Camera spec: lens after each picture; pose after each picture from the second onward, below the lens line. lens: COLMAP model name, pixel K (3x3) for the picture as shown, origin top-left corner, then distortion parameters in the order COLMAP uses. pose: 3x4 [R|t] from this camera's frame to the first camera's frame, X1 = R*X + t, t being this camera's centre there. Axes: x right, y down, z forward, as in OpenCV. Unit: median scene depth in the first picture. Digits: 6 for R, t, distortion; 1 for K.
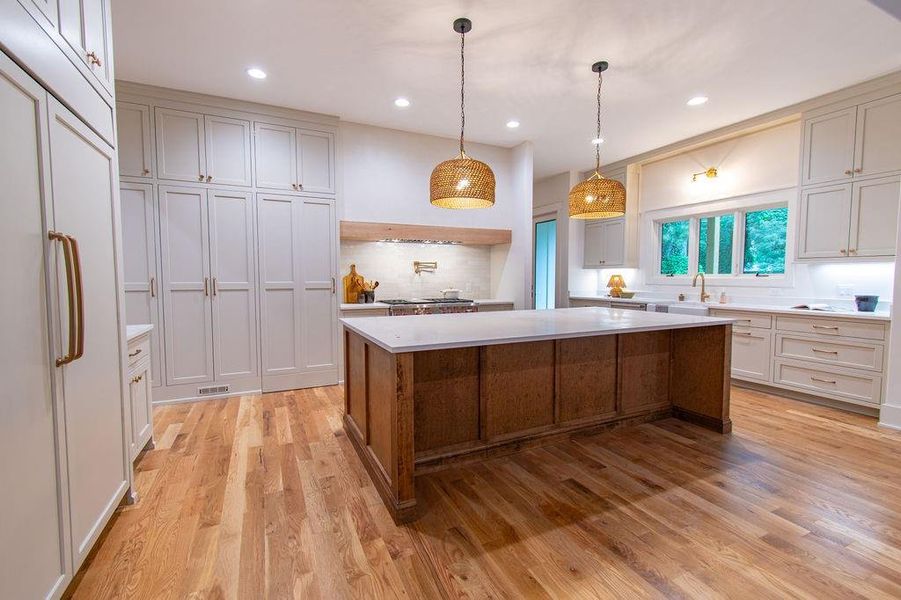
lens RADIAL K [[409.1, 0, 455.0], [0, 409.1, 297.2], [0, 0, 1]] dist [0.006510, -0.001543]
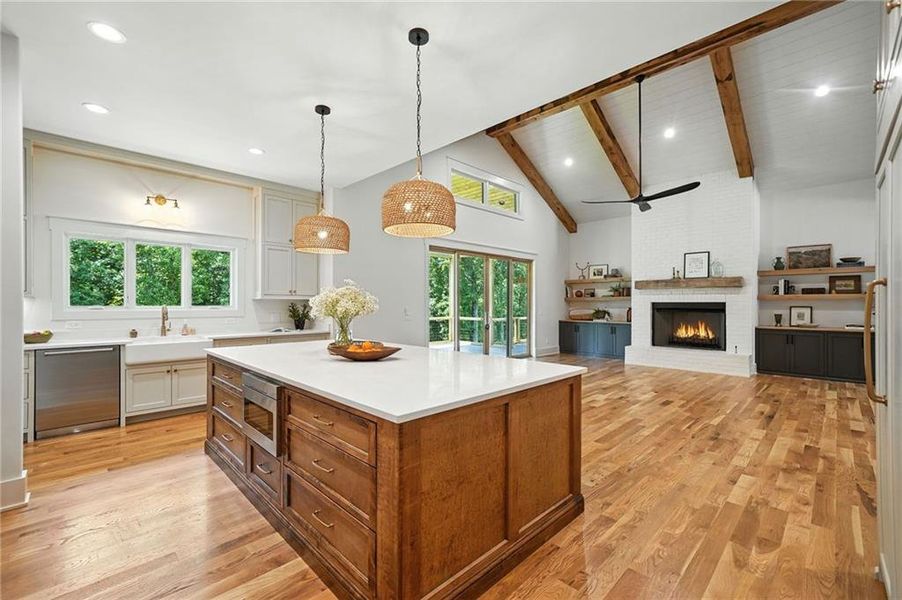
lens RADIAL K [[387.7, 0, 446.2], [0, 387.7, 303.4], [0, 0, 1]] dist [0.003033, 0.002870]
pose [[-0.321760, 0.000369, 0.946821, -0.596713], [0.049265, 0.998652, 0.016352, -0.062430], [-0.945539, 0.051907, -0.321344, 0.918578]]
